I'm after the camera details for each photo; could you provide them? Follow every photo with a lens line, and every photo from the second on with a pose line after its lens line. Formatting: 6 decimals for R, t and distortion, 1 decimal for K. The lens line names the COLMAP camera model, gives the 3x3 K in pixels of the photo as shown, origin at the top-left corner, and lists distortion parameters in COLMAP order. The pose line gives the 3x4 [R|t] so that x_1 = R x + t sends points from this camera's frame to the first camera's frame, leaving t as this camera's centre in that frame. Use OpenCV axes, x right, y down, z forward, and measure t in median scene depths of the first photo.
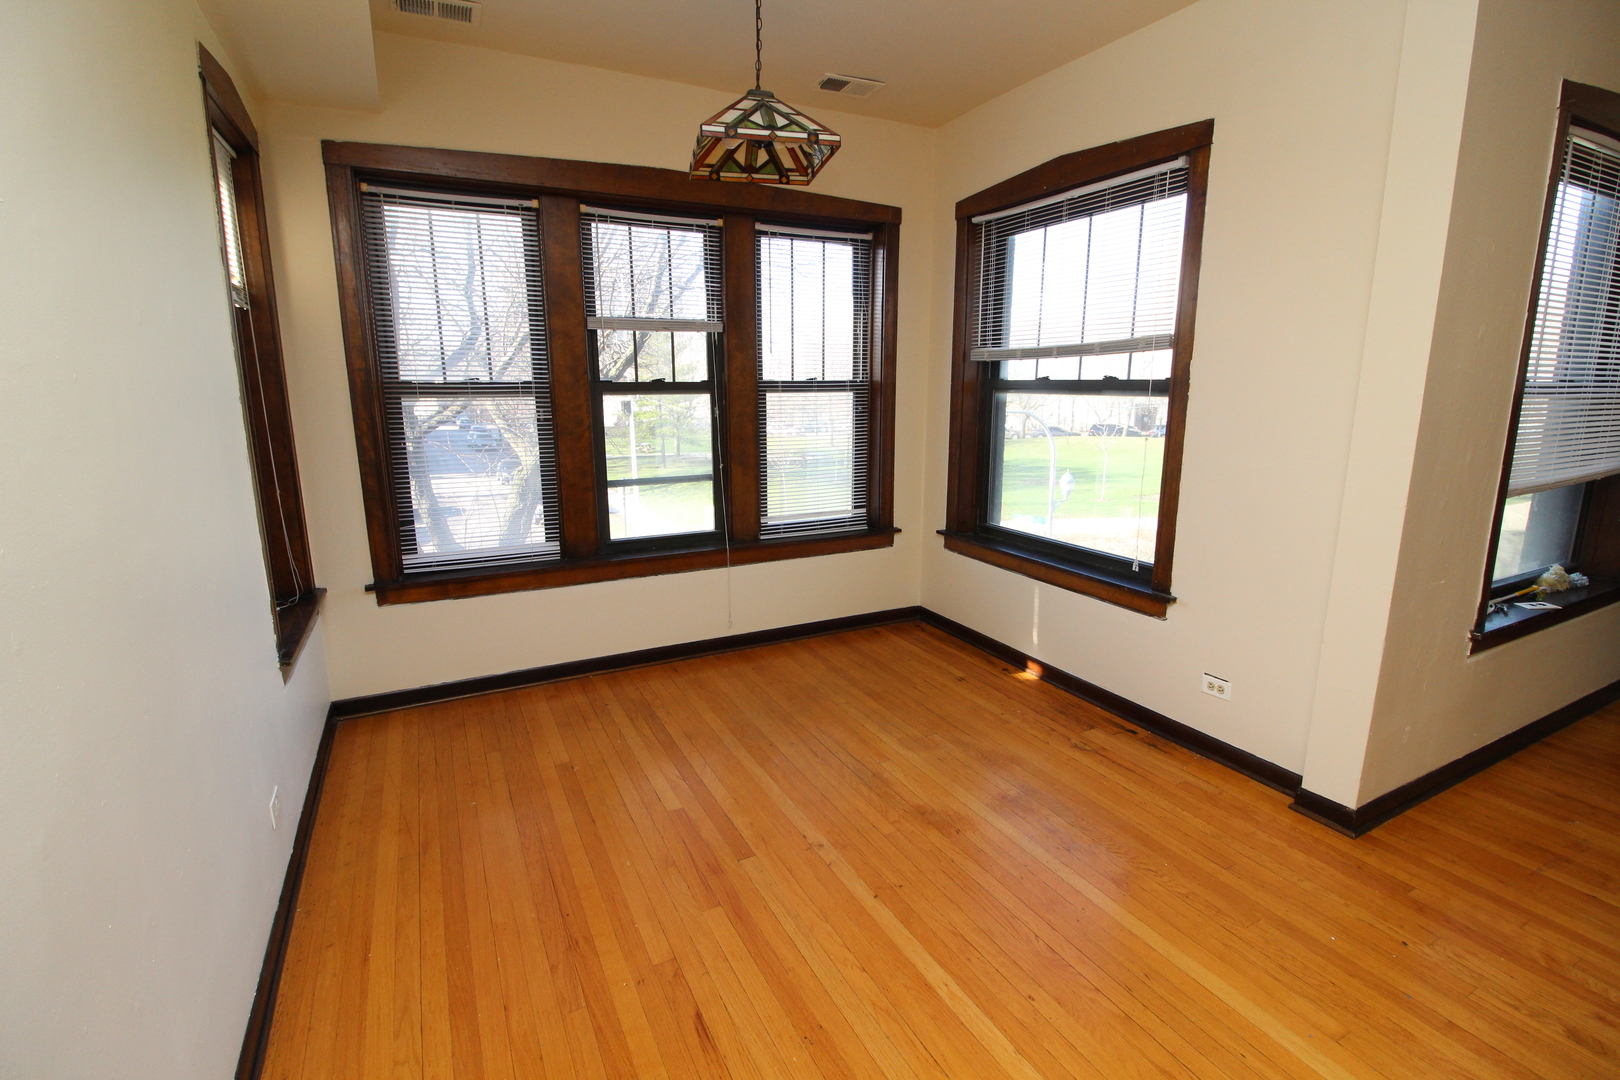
lens RADIAL K [[747.5, 0, 814.7], [0, 747.5, 535.4], [0, 0, 1]] dist [-0.008254, -0.008412]
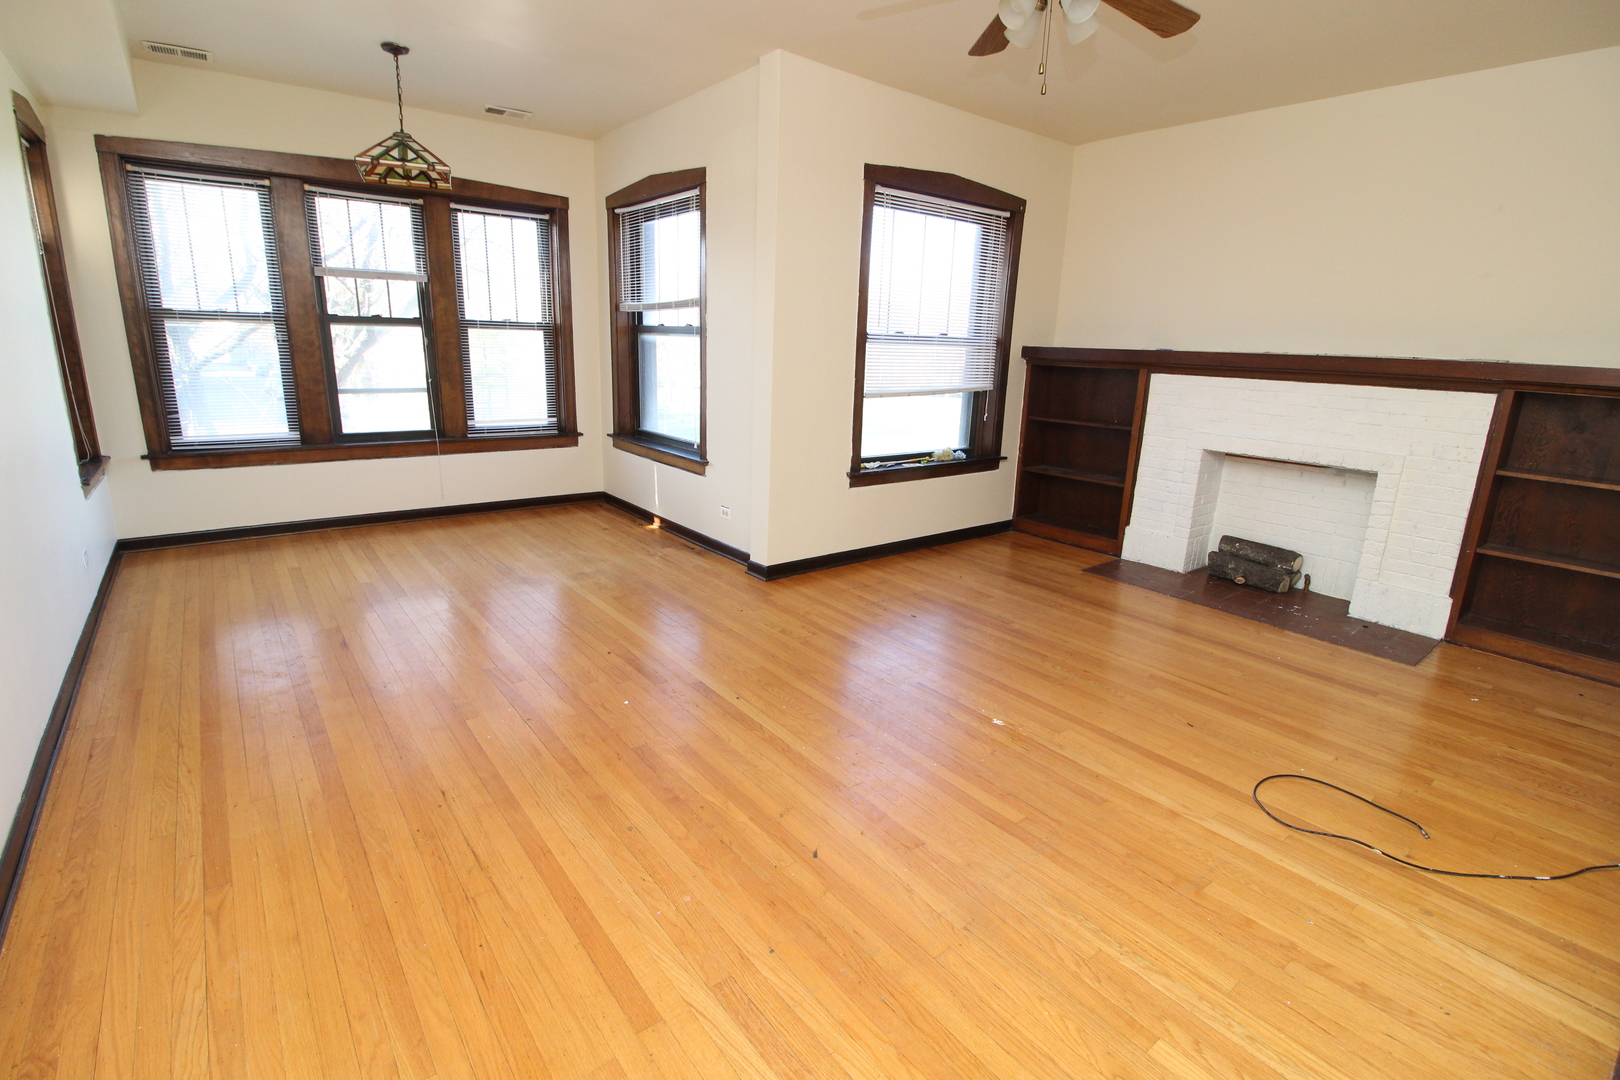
lens RADIAL K [[747.5, 0, 811.3], [0, 747.5, 530.3], [0, 0, 1]] dist [-0.008254, -0.008412]
pose [[0.980485, -0.013308, 0.196142, 0.355323], [0.003039, 0.998613, 0.052562, 0.138013], [-0.196569, -0.050940, 0.979166, -0.608043]]
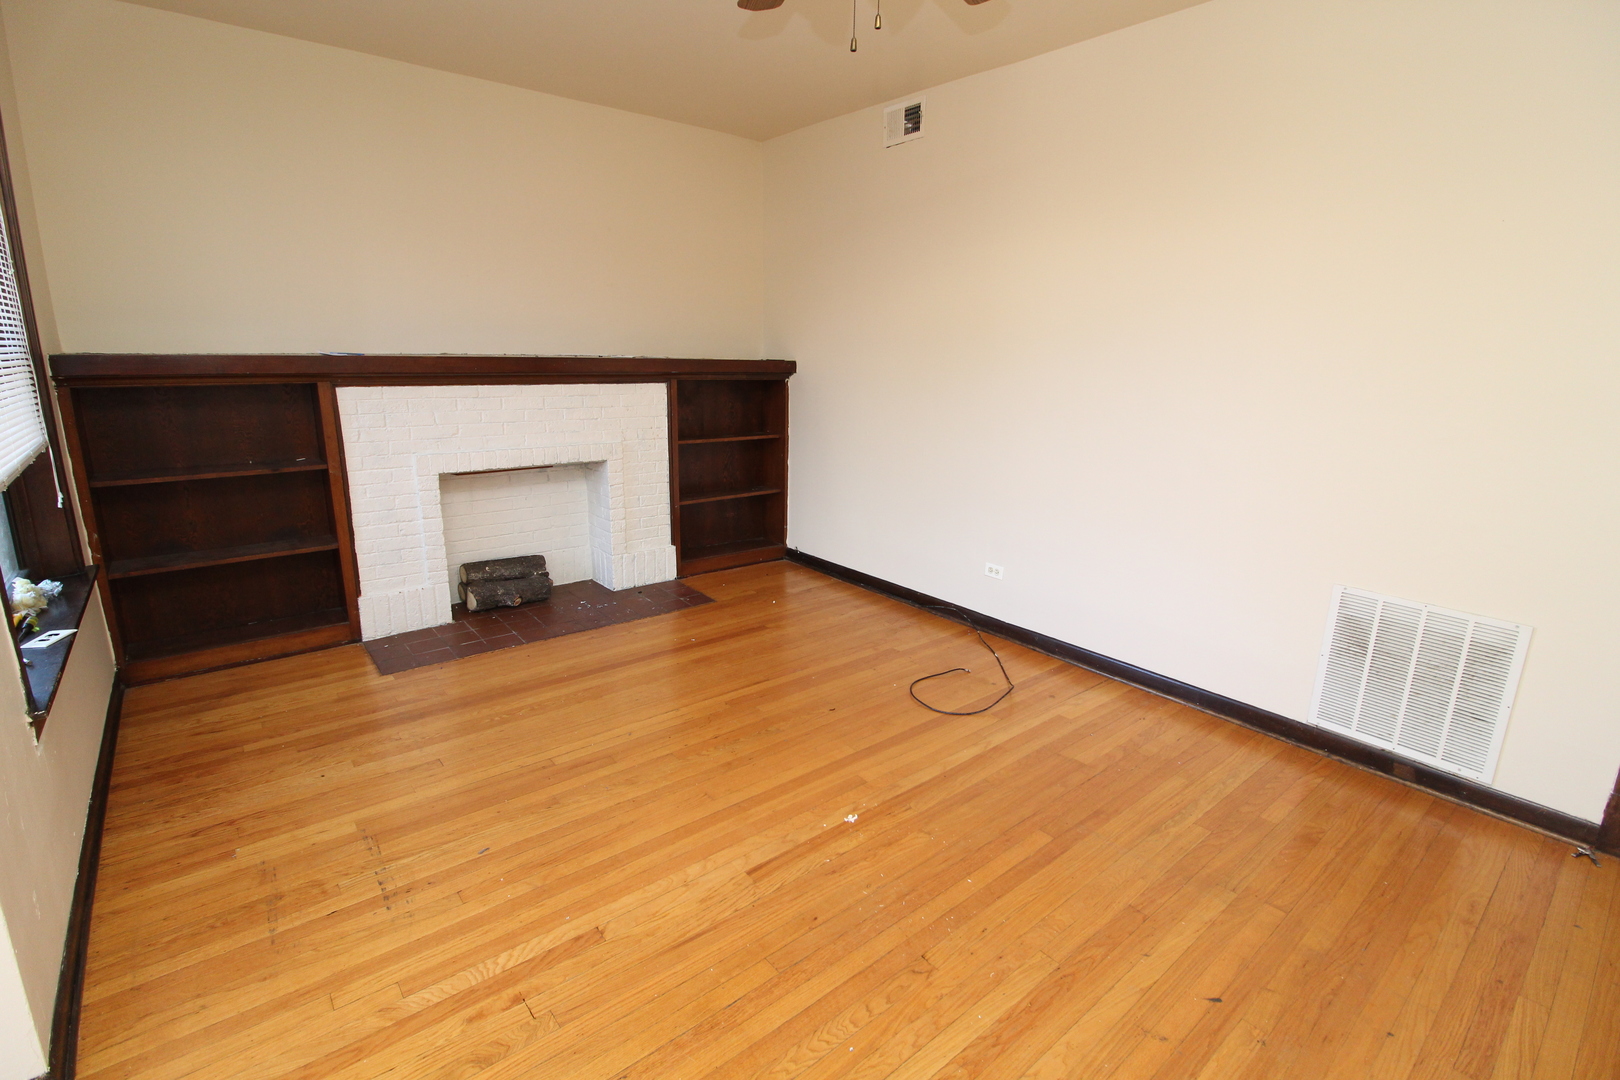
lens RADIAL K [[747.5, 0, 793.6], [0, 747.5, 534.1], [0, 0, 1]] dist [-0.008254, -0.008412]
pose [[-0.208360, -0.227255, 0.951284, 0.114923], [0.177645, 0.947660, 0.265299, -0.061870], [-0.961784, 0.224269, -0.157083, 0.314592]]
